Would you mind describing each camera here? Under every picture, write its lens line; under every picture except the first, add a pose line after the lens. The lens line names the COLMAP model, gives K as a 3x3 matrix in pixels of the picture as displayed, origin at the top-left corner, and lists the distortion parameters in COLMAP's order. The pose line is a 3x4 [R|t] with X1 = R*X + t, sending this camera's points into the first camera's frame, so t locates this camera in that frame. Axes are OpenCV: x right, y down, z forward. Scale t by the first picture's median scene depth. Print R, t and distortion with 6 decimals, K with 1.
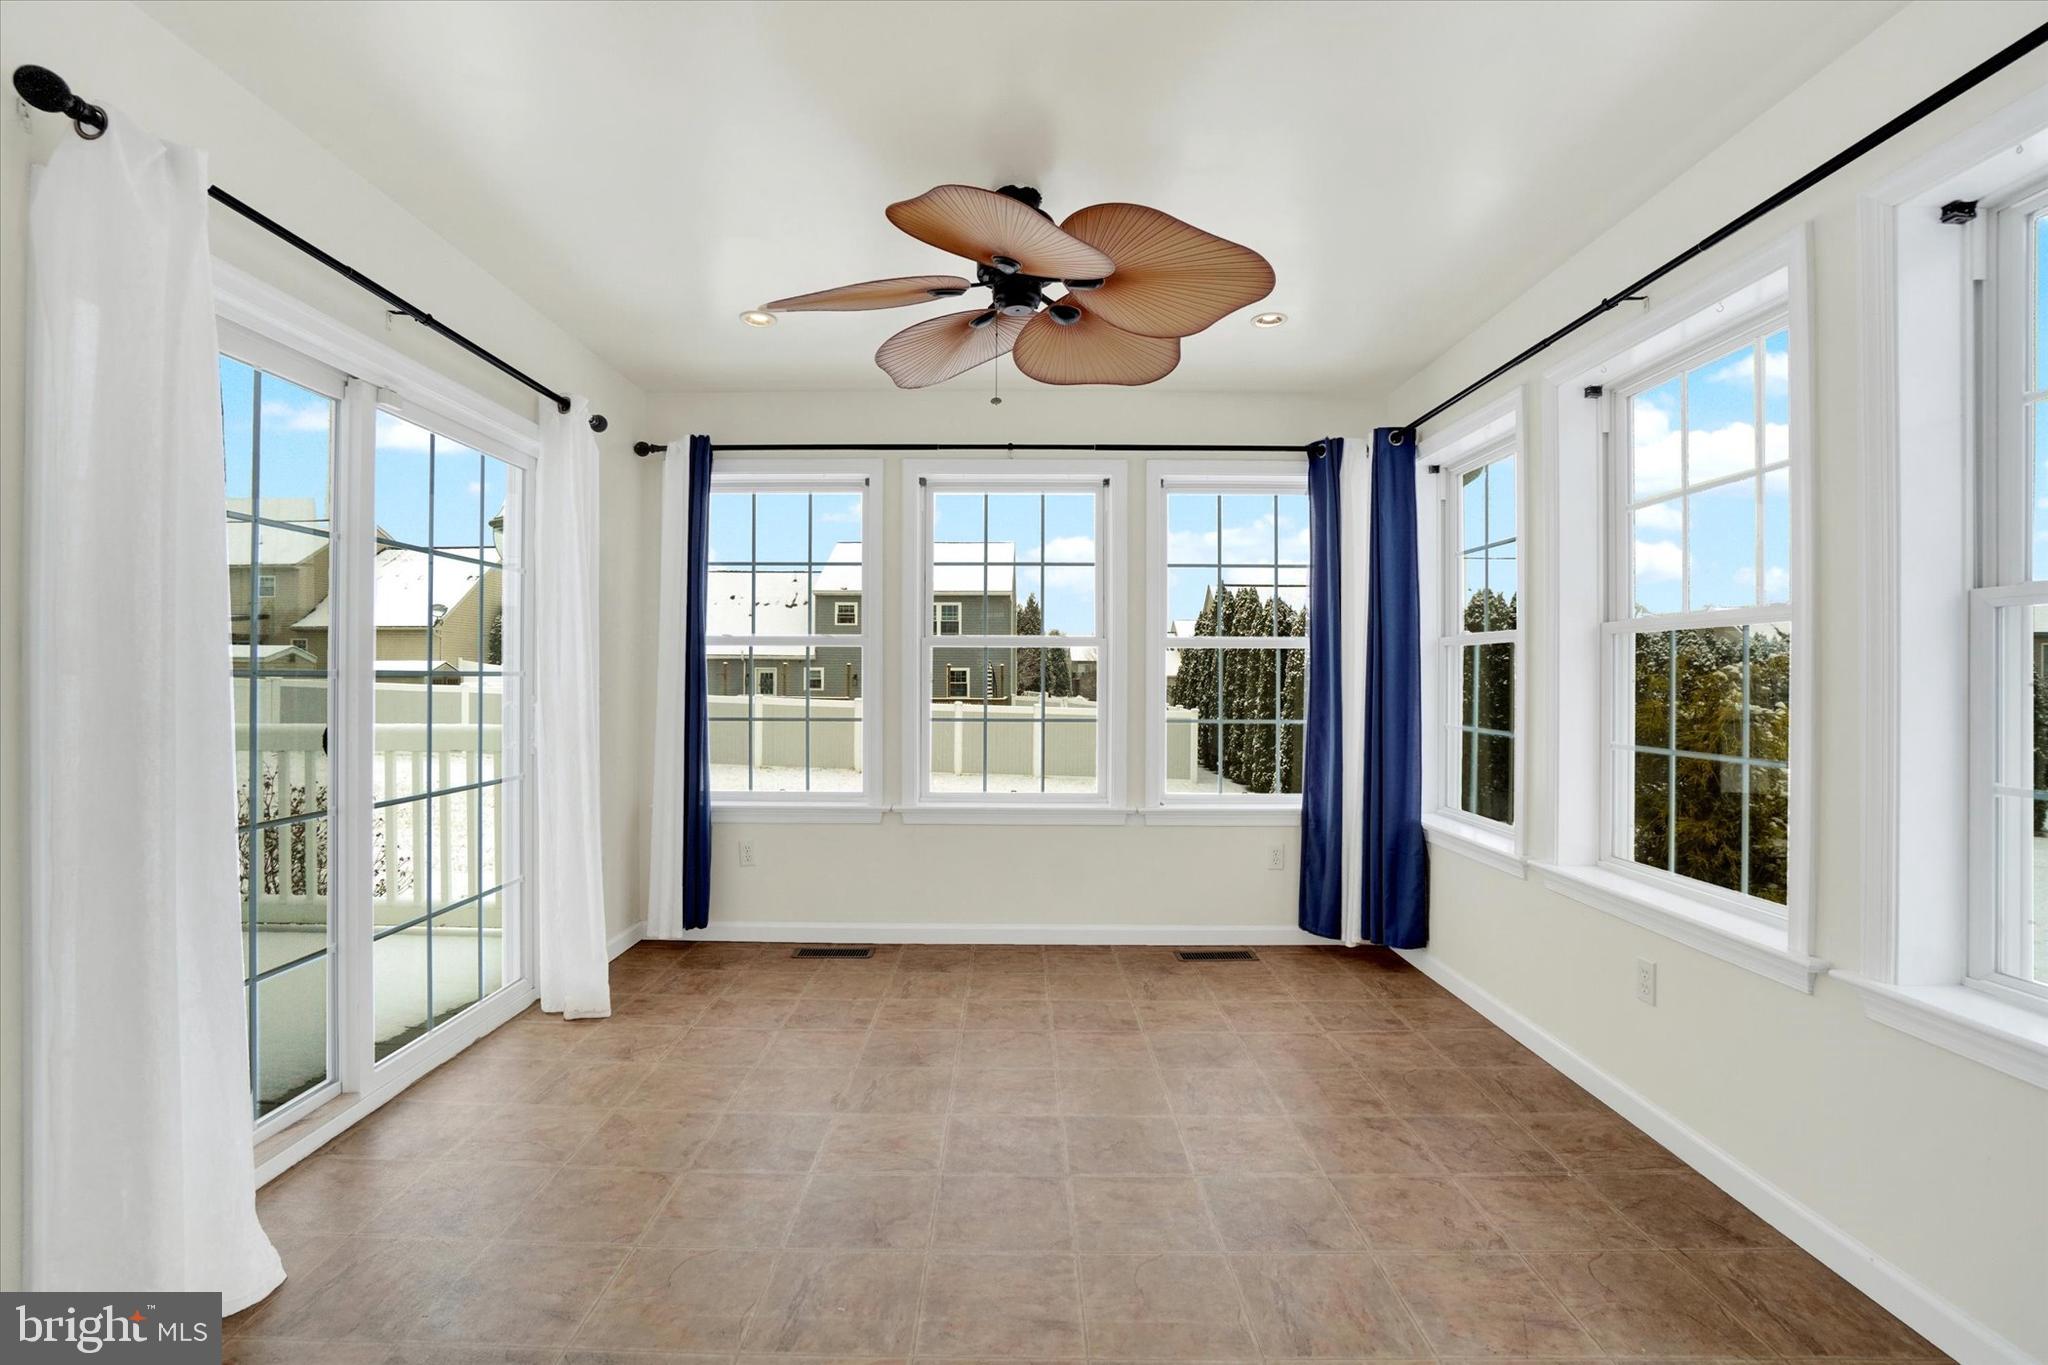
lens RADIAL K [[953.5, 0, 1012.9], [0, 953.5, 704.9], [0, 0, 1]] dist [-0.064173, 0.032879]
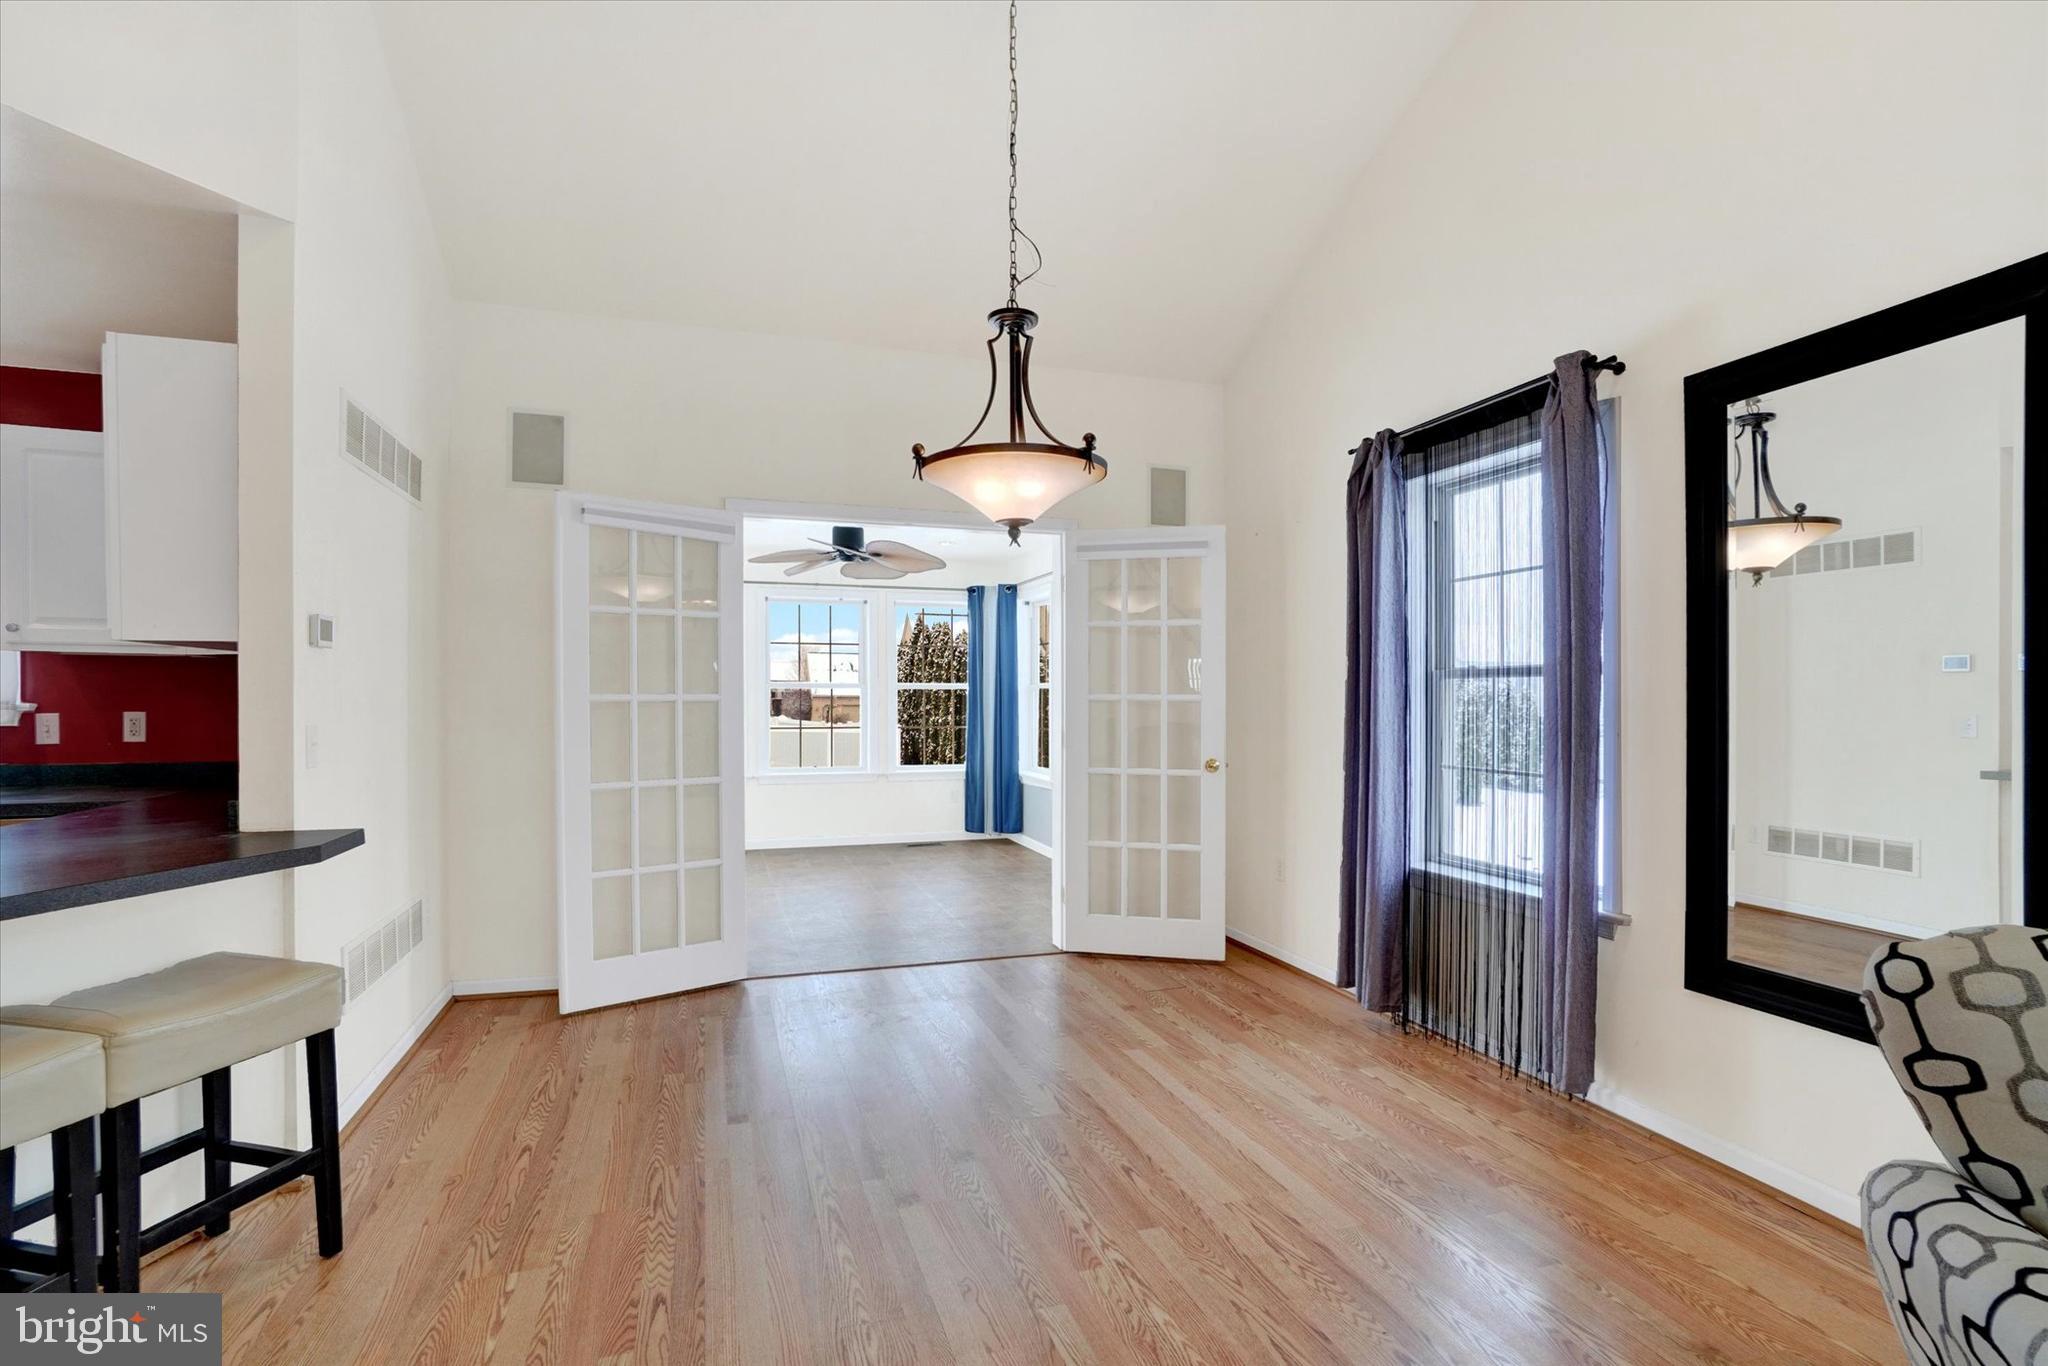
lens RADIAL K [[953.5, 0, 1012.9], [0, 953.5, 705.4], [0, 0, 1]] dist [-0.064173, 0.032879]
pose [[0.950715, -0.003751, 0.310044, -0.220150], [0.009770, 0.999793, -0.017862, 0.009944], [-0.309913, 0.020011, 0.950554, -0.932233]]
